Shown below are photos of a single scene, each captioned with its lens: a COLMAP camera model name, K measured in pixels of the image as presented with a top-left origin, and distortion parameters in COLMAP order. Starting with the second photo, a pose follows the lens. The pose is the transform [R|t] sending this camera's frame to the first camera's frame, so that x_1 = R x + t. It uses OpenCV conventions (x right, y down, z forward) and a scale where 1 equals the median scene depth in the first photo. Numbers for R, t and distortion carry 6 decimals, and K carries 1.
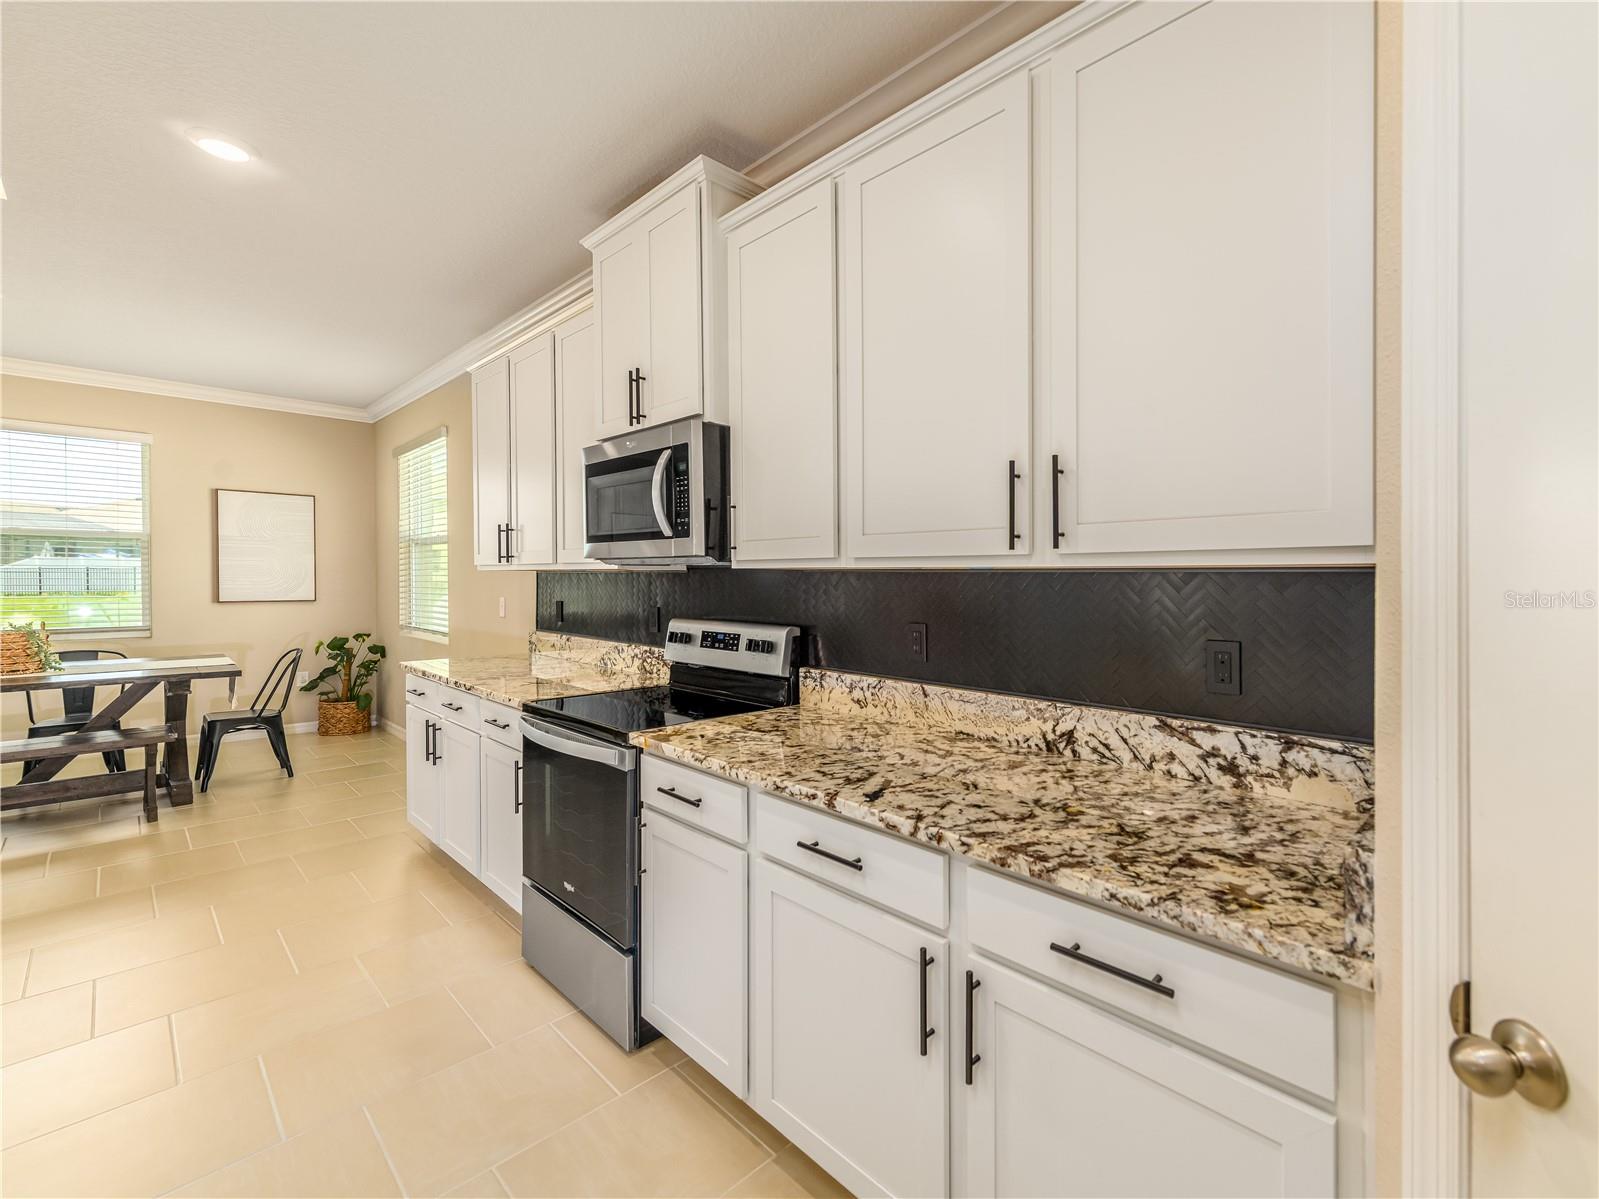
lens RADIAL K [[714.6, 0, 906.8], [0, 714.6, 585.8], [0, 0, 1]] dist [0.009791, -0.003282]
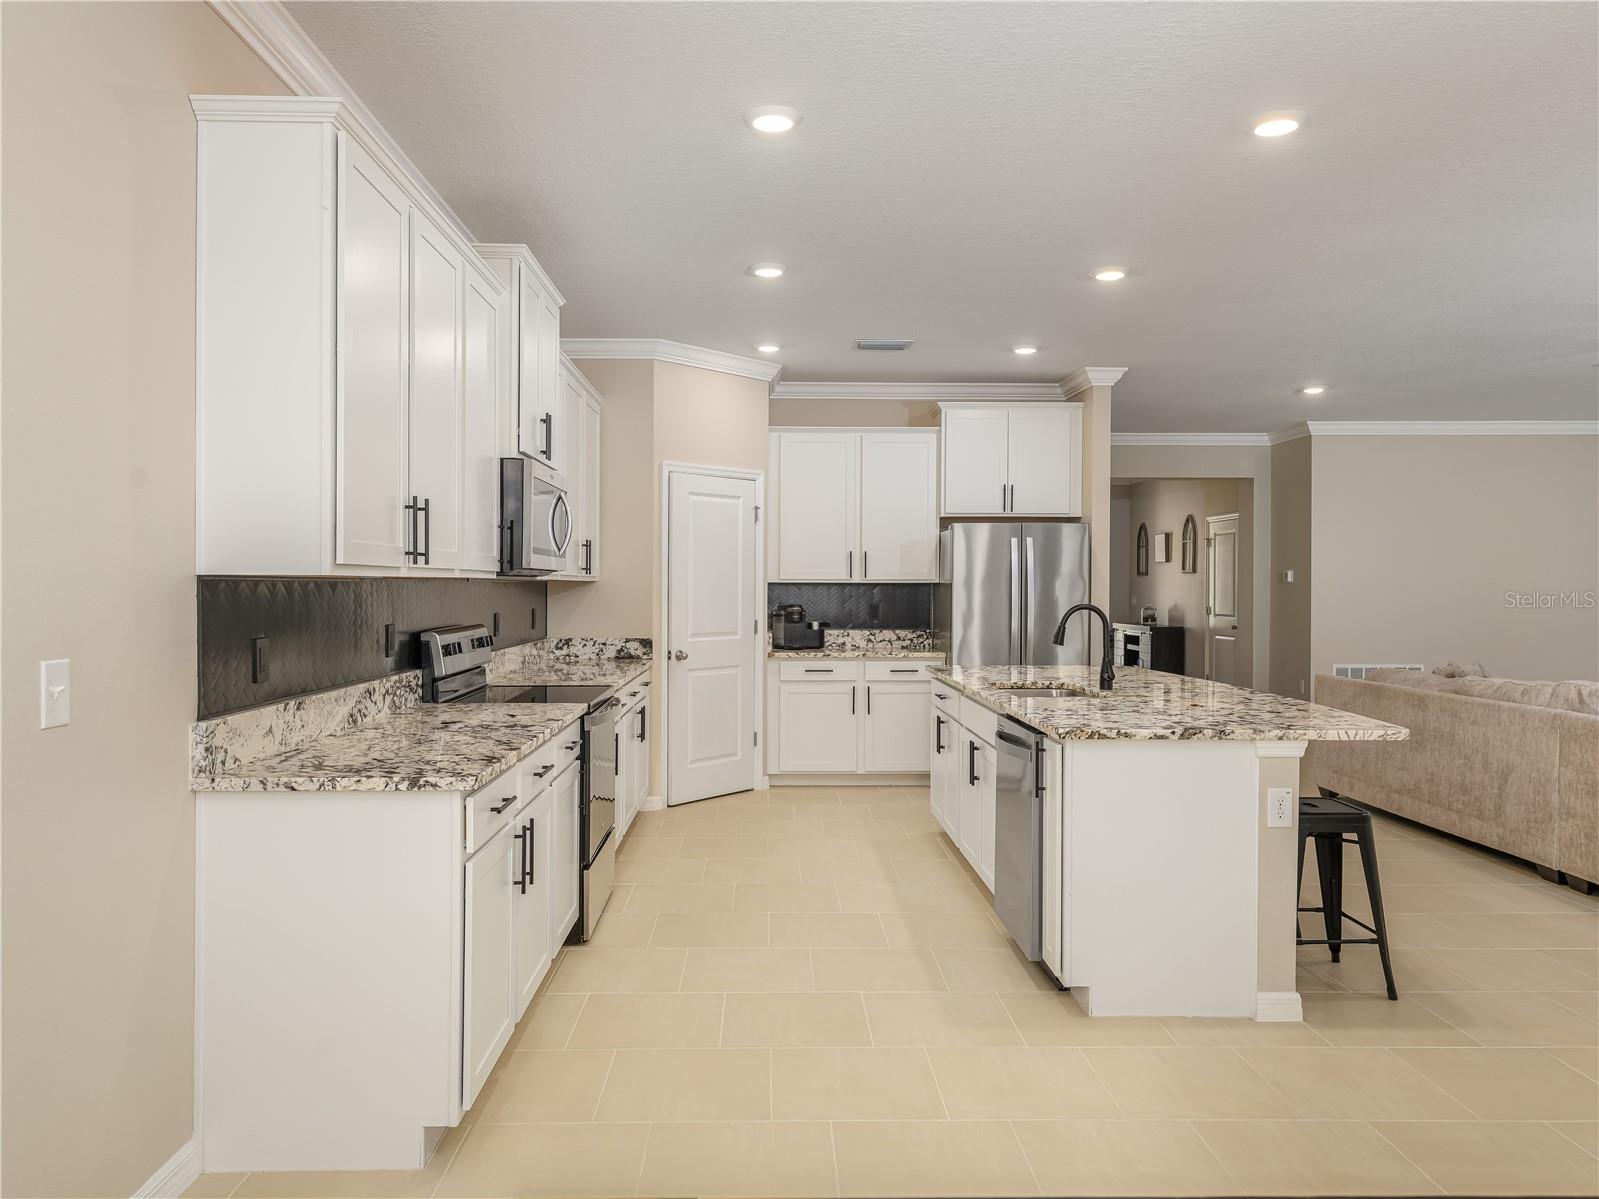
lens RADIAL K [[1126.2, 0, 784.0], [0, 1126.2, 549.6], [0, 0, 1]] dist [0.013091, -0.005463]
pose [[-0.685003, 0.018331, 0.728310, -2.652979], [0.005069, 0.999779, -0.020396, -0.043769], [-0.728523, -0.010279, -0.684944, 2.619871]]
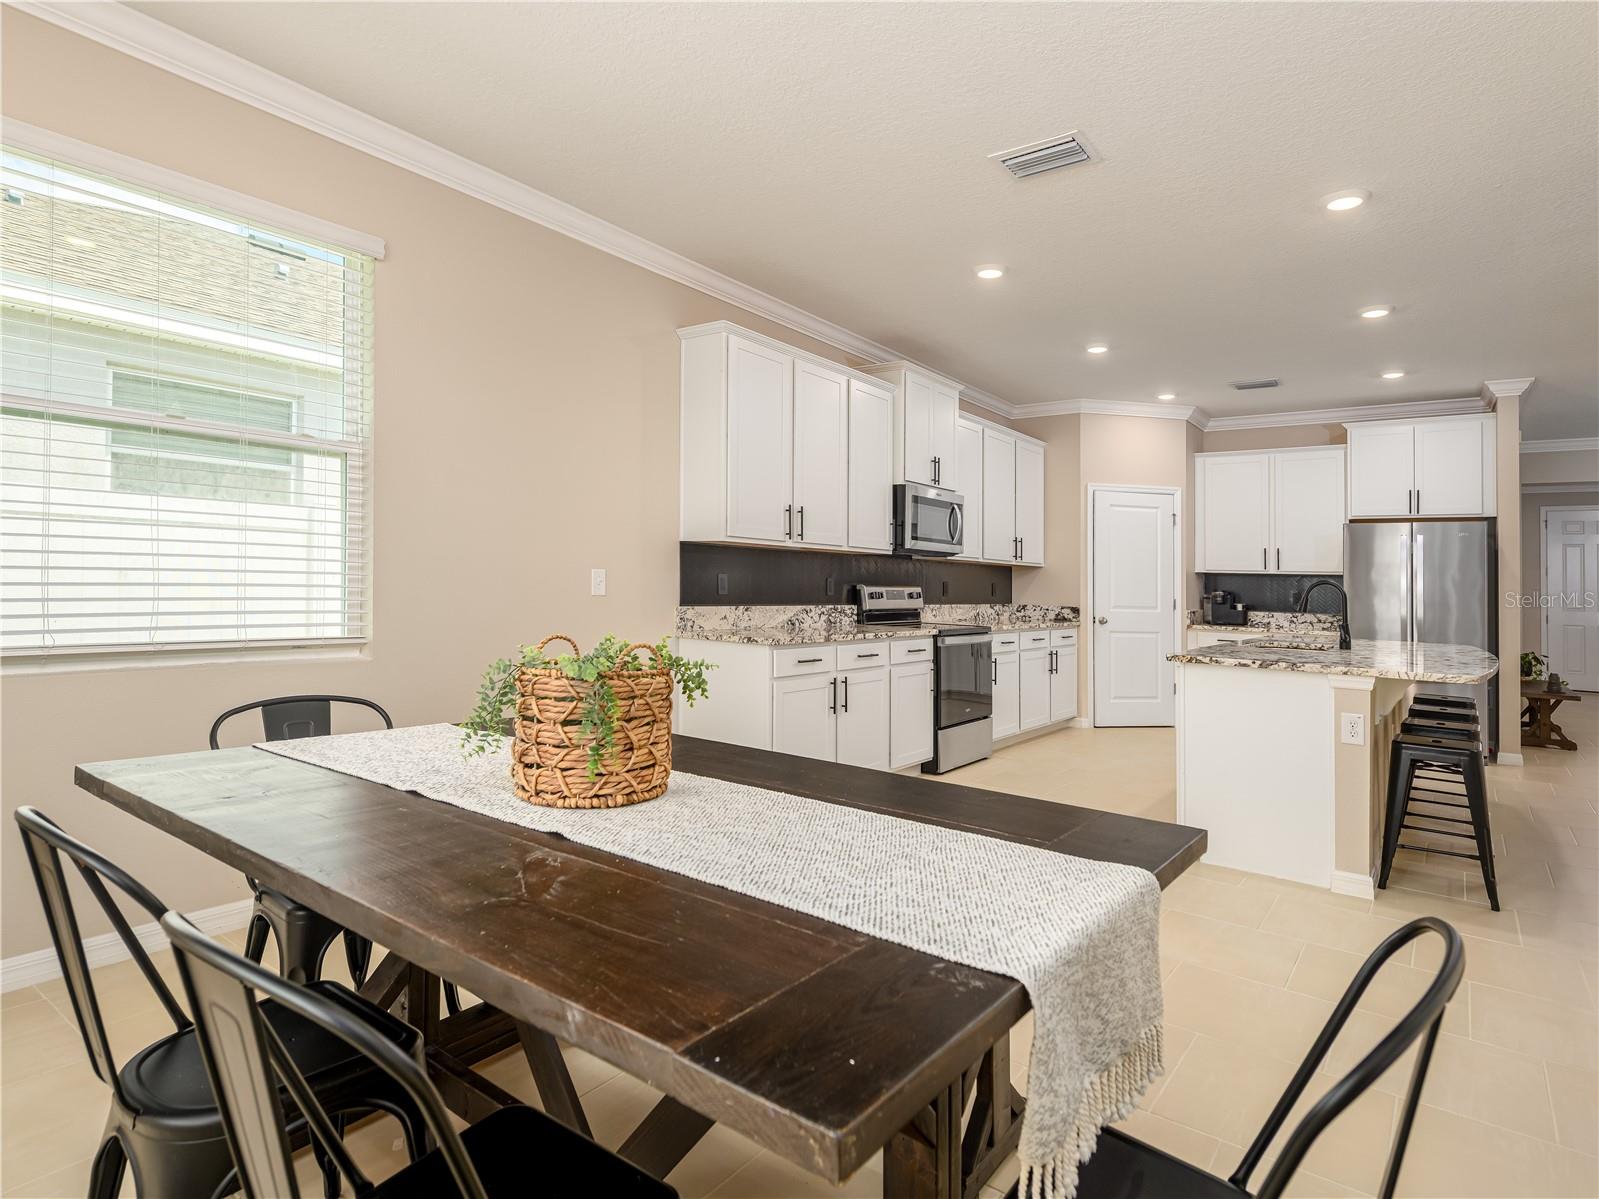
lens RADIAL K [[868.8, 0, 828.4], [0, 868.8, 553.2], [0, 0, 1]] dist [0.007123, 0.000256]
pose [[-0.110730, 0.026174, 0.993506, -3.582255], [-0.017033, 0.999456, -0.028229, 0.049629], [-0.993705, -0.020049, -0.110224, 2.045482]]
